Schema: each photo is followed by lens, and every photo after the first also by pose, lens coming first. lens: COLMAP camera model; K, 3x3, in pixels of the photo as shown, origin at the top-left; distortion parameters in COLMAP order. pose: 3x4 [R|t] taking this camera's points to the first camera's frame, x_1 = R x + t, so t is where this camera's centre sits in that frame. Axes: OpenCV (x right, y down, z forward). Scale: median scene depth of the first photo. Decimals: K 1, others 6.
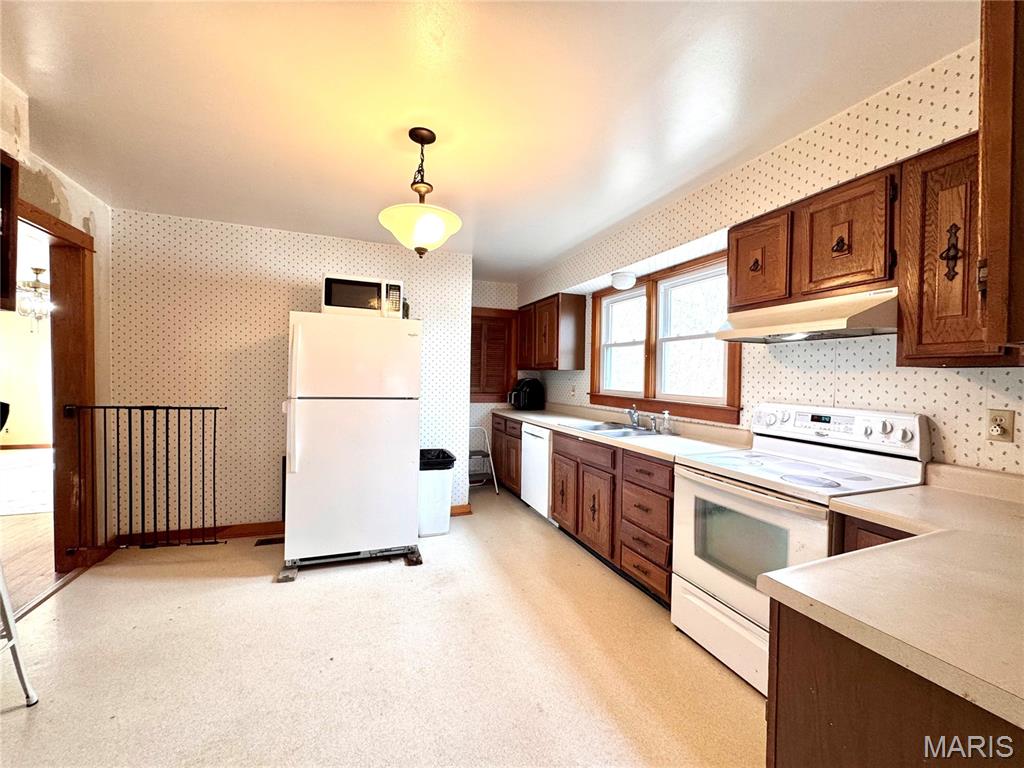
lens RADIAL K [[407.2, 0, 512.0], [0, 407.2, 384.0], [0, 0, 1]] dist [-0.000684, -0.000008]
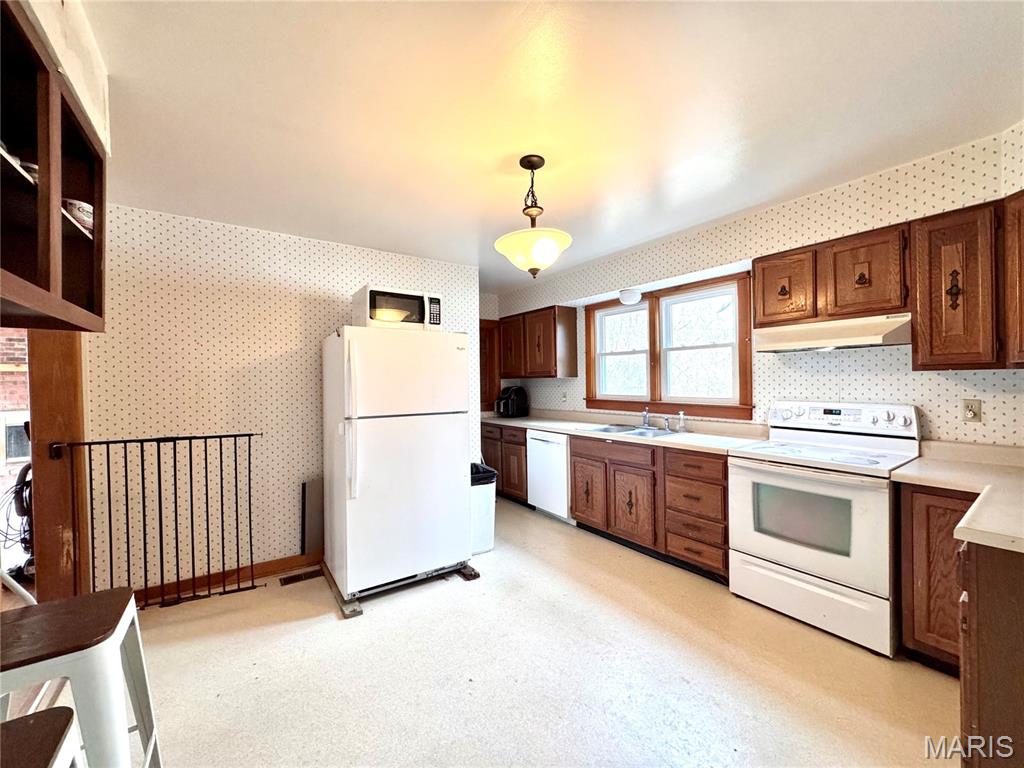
lens RADIAL K [[407.1, 0, 512.0], [0, 407.1, 384.0], [0, 0, 1]] dist [0.001034, 0.000034]
pose [[0.969865, -0.035169, 0.241089, -0.400261], [0.038094, 0.999246, -0.007481, -0.023686], [-0.240645, 0.016439, 0.970474, 0.000689]]
